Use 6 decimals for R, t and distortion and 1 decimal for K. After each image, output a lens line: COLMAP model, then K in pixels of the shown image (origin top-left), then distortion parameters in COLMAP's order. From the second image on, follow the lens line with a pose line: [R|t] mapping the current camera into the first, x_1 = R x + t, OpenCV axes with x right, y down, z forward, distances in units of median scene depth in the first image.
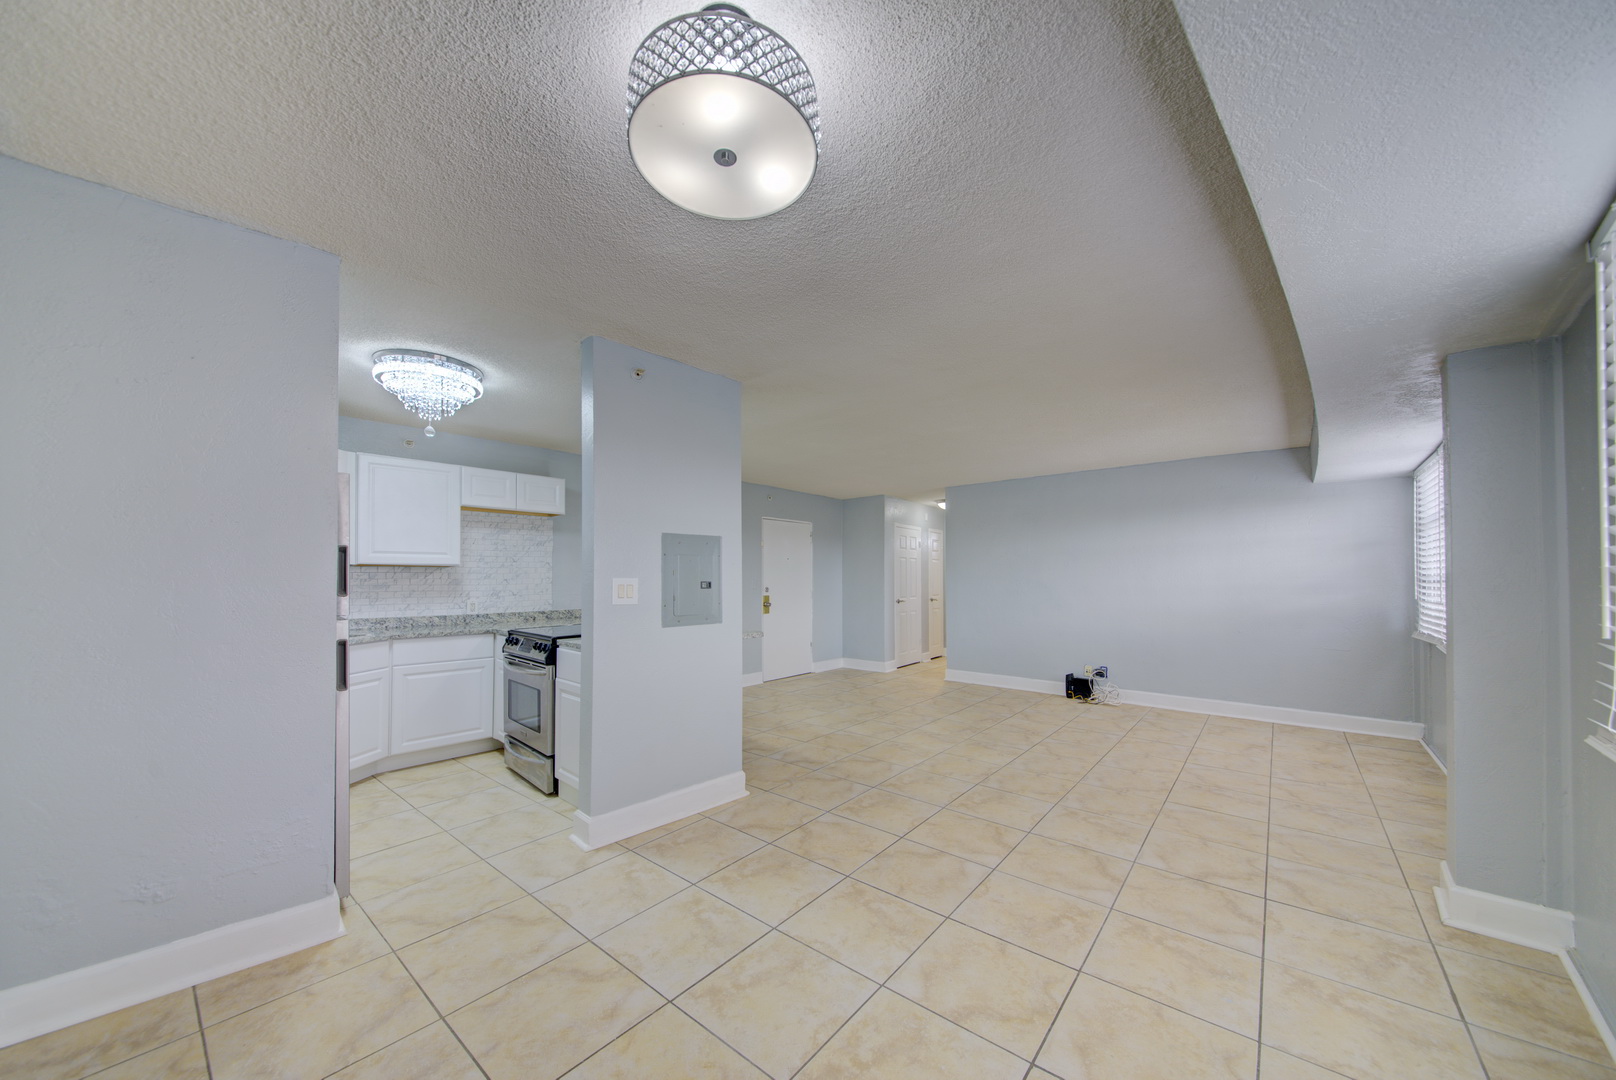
lens RADIAL K [[555.4, 0, 810.3], [0, 555.4, 569.0], [0, 0, 1]] dist [0.039892, -0.019916]
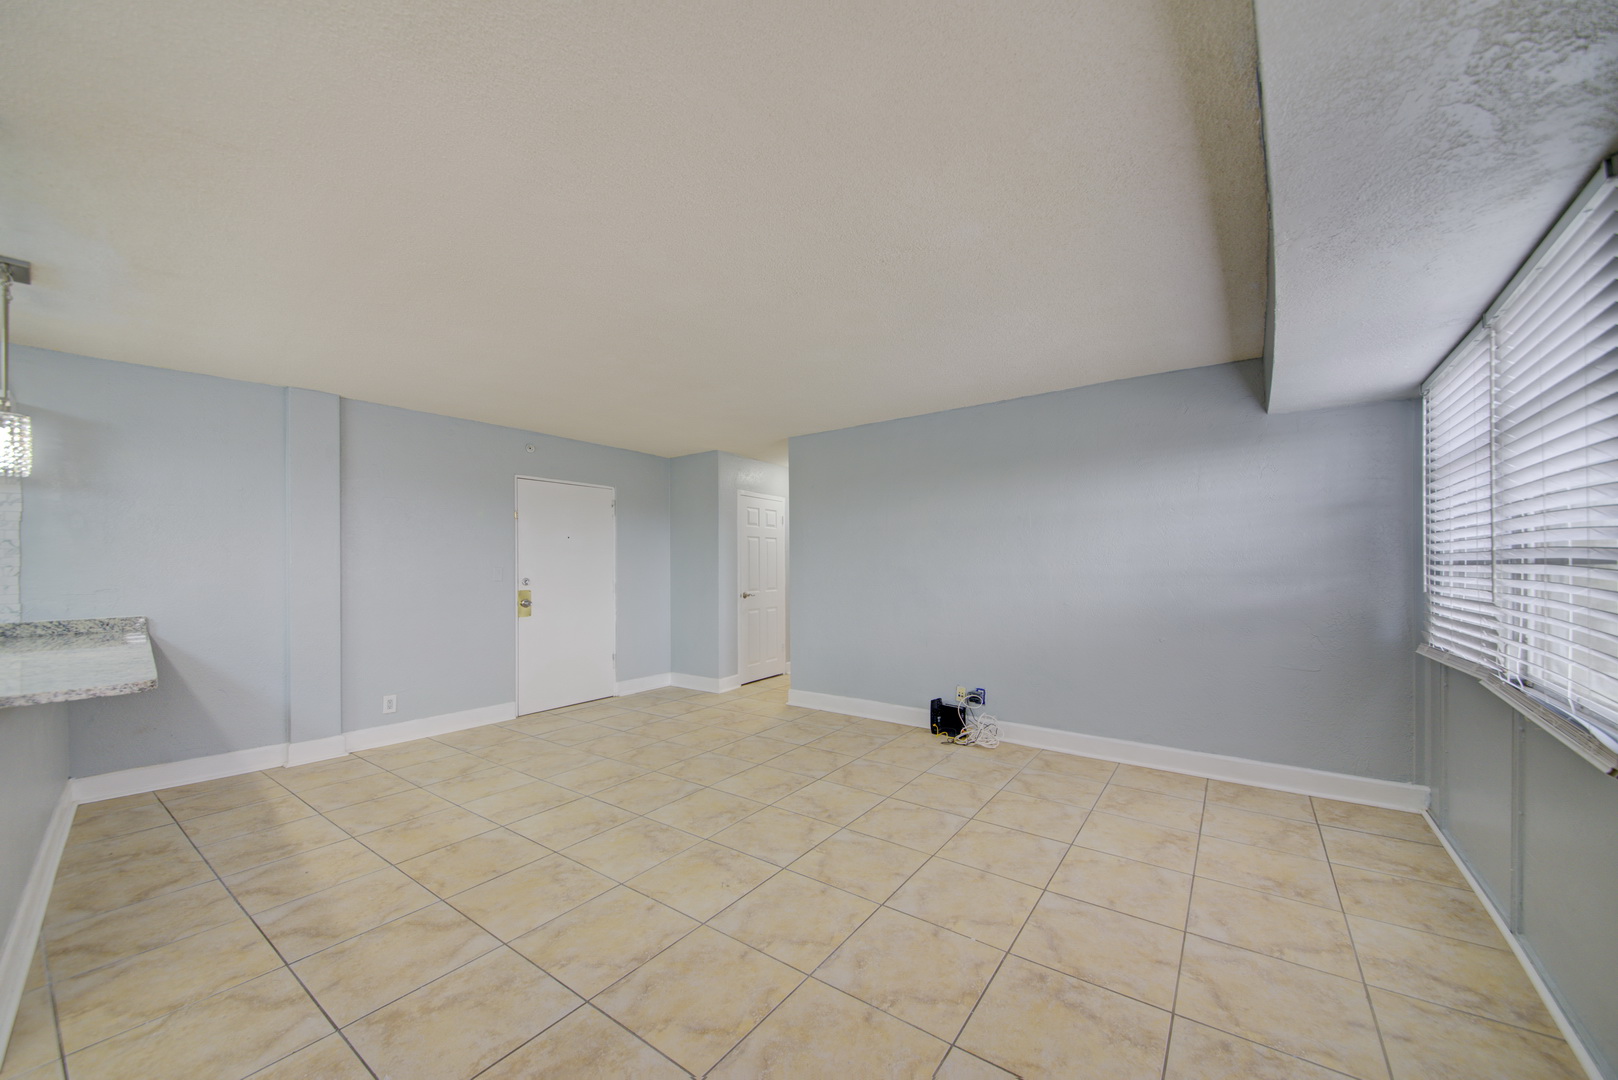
lens RADIAL K [[579.4, 0, 806.9], [0, 579.4, 566.0], [0, 0, 1]] dist [0.031078, -0.015055]
pose [[0.998098, -0.006161, 0.061343, 0.387338], [0.005086, 0.999831, 0.017654, 0.011049], [-0.061441, -0.017309, 0.997961, 0.432411]]
